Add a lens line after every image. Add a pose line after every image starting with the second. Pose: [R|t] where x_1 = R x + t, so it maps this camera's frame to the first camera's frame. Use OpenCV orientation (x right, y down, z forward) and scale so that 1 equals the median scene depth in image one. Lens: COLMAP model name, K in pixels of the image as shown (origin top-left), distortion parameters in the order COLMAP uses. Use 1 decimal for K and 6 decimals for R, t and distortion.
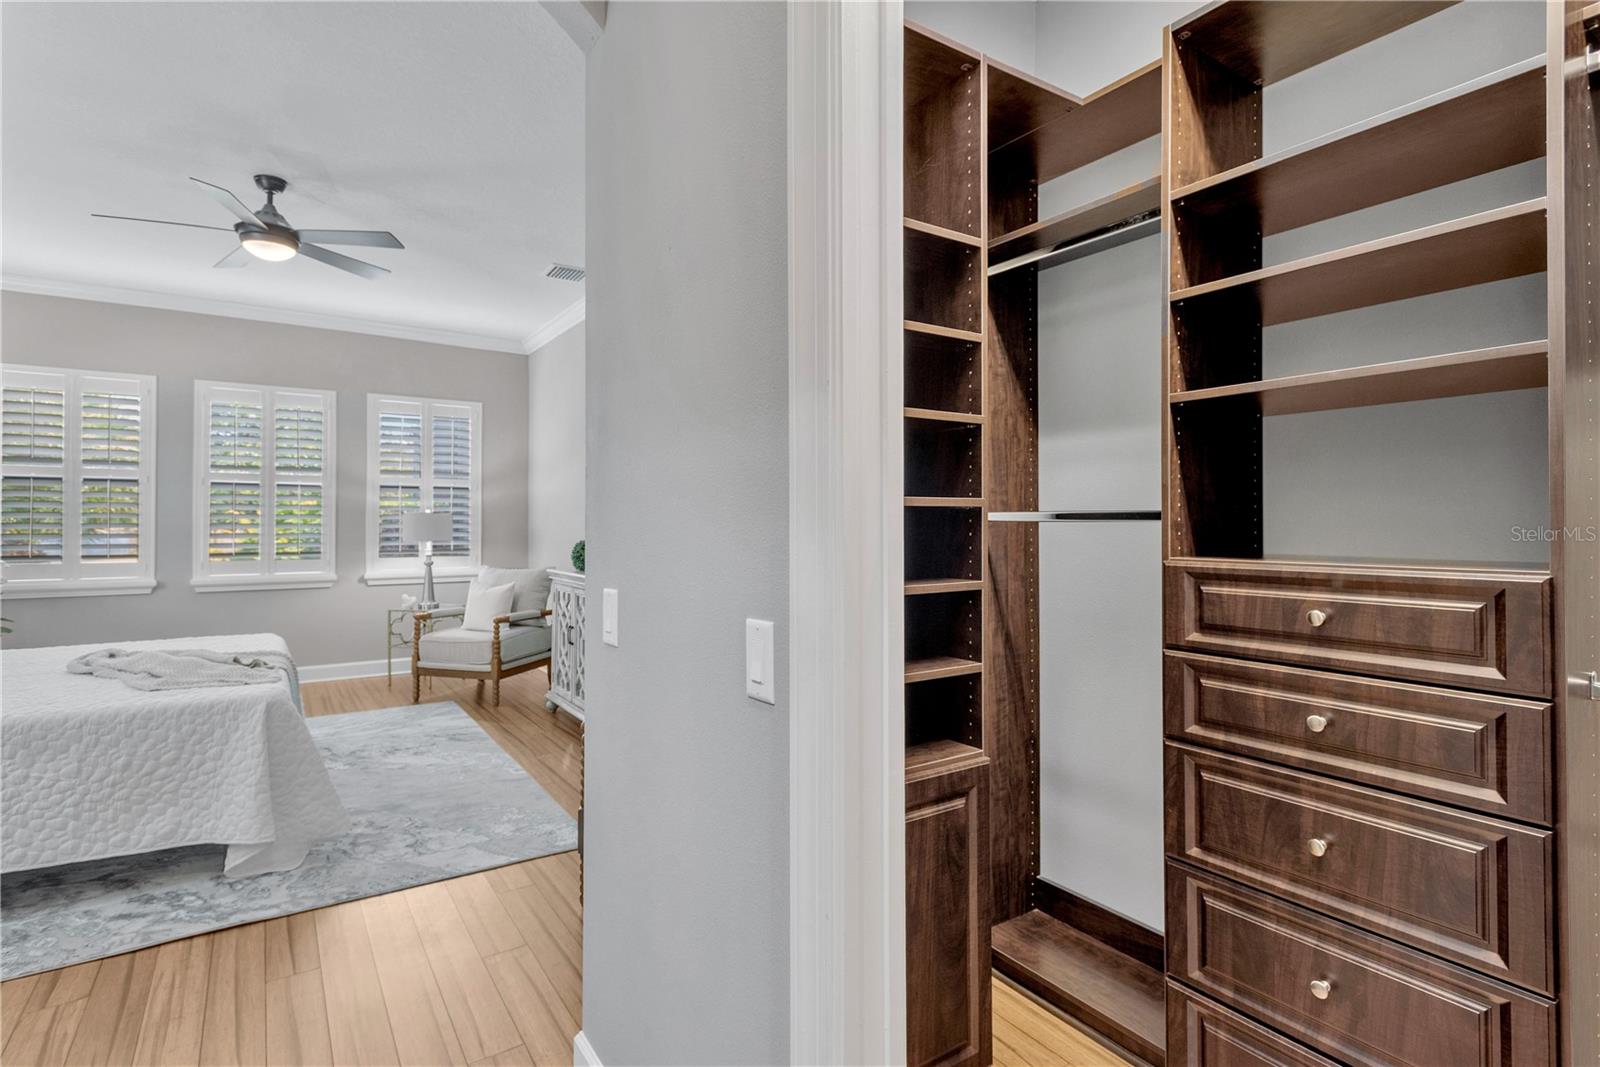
lens RADIAL K [[769.1, 0, 767.4], [0, 769.1, 519.6], [0, 0, 1]] dist [0.009936, -0.000718]
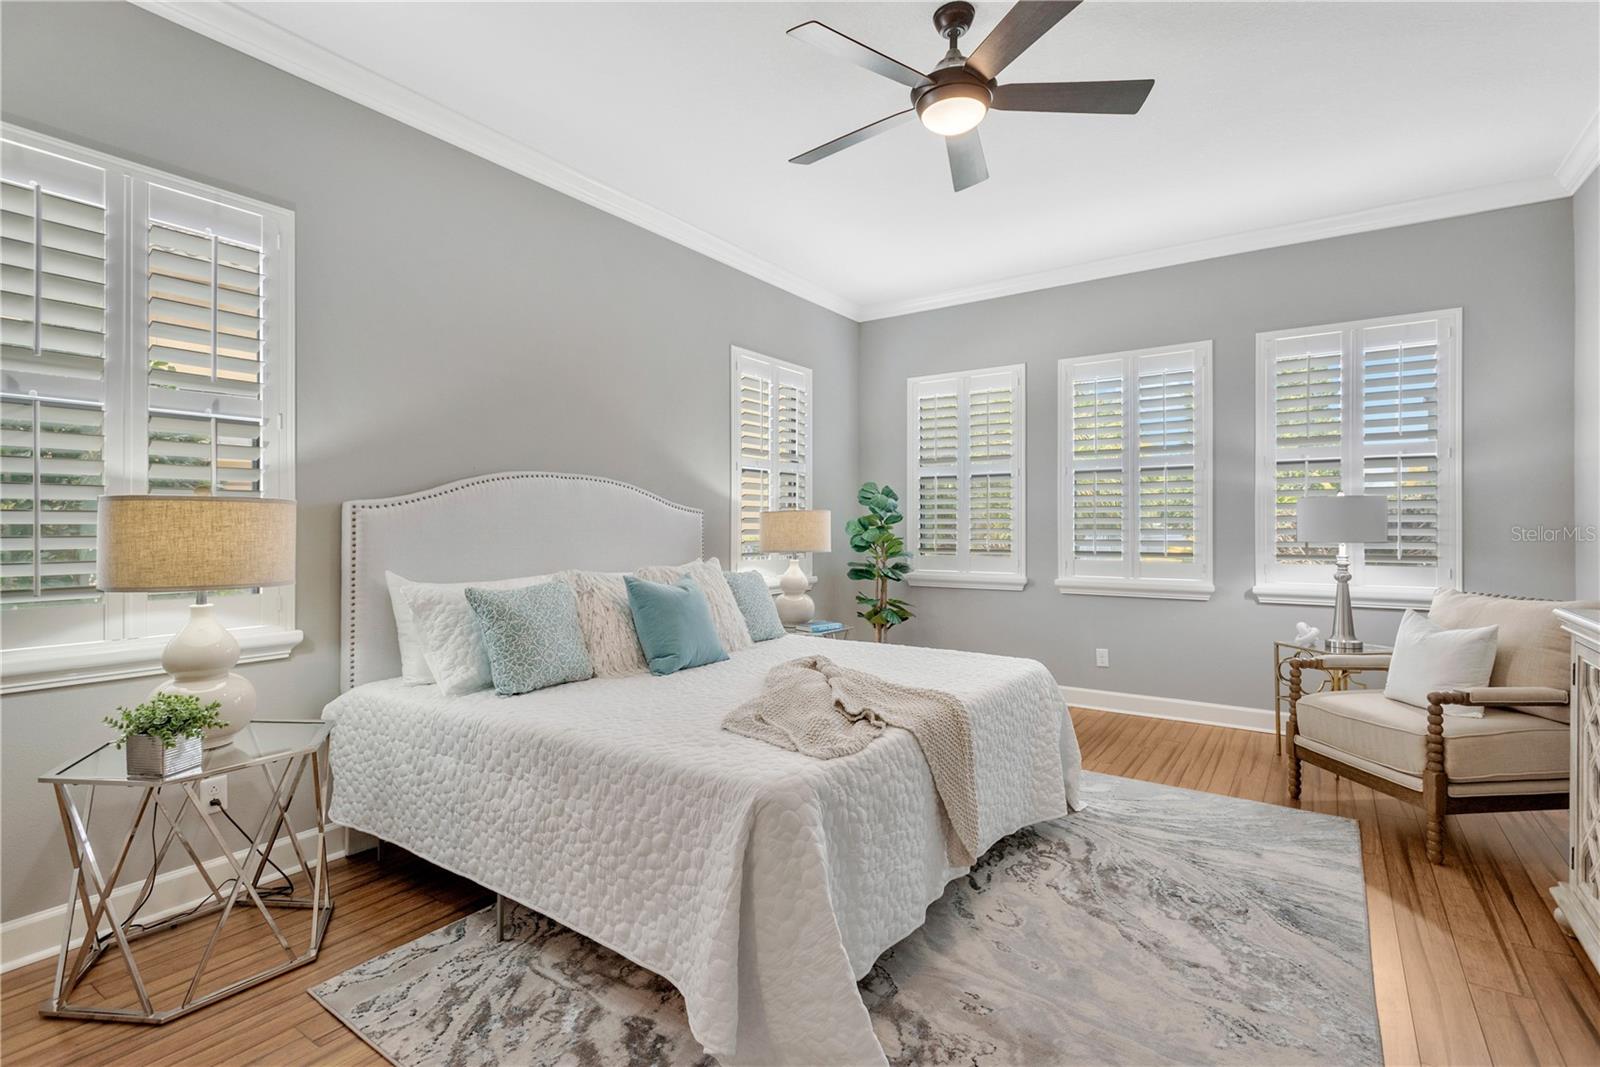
lens RADIAL K [[769.1, 0, 767.4], [0, 769.1, 519.6], [0, 0, 1]] dist [0.009936, -0.000718]
pose [[0.388409, -0.009045, -0.921443, -0.041005], [0.007499, 0.999950, -0.006655, 0.010921], [0.921457, -0.004326, 0.388457, 0.339687]]
